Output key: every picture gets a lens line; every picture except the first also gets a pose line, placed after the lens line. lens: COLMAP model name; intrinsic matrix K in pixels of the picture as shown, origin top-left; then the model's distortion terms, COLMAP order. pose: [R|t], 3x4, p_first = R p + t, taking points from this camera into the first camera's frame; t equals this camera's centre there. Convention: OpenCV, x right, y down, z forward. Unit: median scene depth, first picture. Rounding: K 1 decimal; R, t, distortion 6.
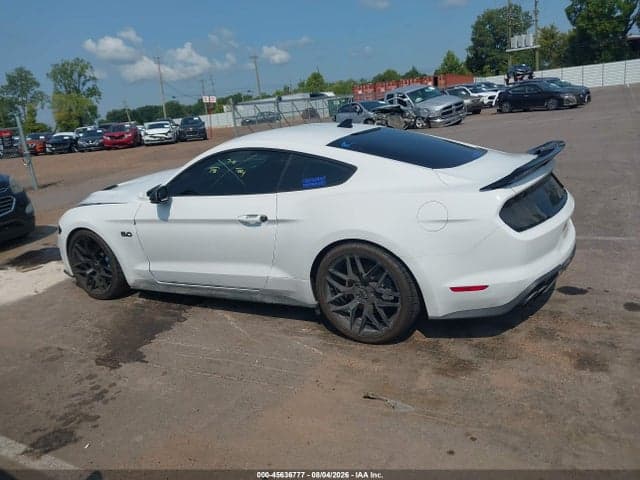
lens RADIAL K [[510.5, 0, 322.1], [0, 510.5, 237.7], [0, 0, 1]] dist [0.011308, -0.018078]
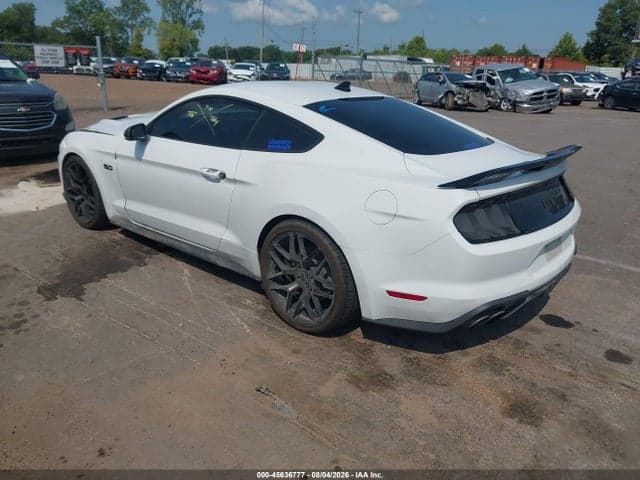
lens RADIAL K [[510.5, 0, 323.1], [0, 510.5, 239.8], [0, 0, 1]] dist [0.011308, -0.018078]
pose [[0.973183, 0.191341, -0.127689, 0.178038], [-0.180986, 0.979505, 0.088395, -0.033547], [0.141985, -0.062914, 0.987867, 0.094800]]
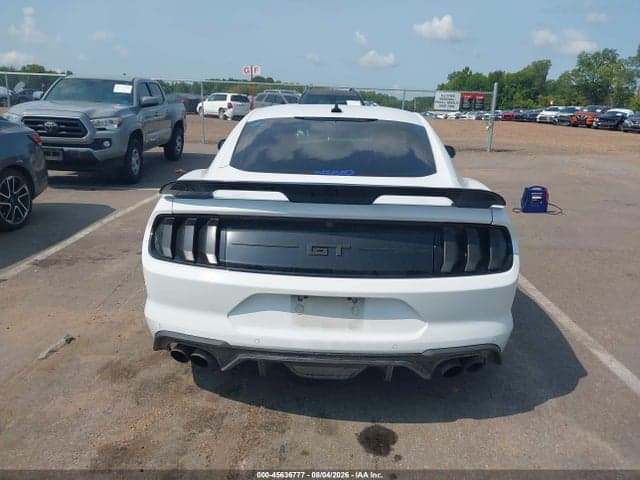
lens RADIAL K [[510.5, 0, 326.2], [0, 510.5, 241.1], [0, 0, 1]] dist [0.011308, -0.018078]
pose [[0.468411, 0.350057, -0.811204, 0.799631], [-0.304404, 0.925885, 0.223774, -0.203731], [0.829415, 0.142115, 0.540254, 0.568344]]
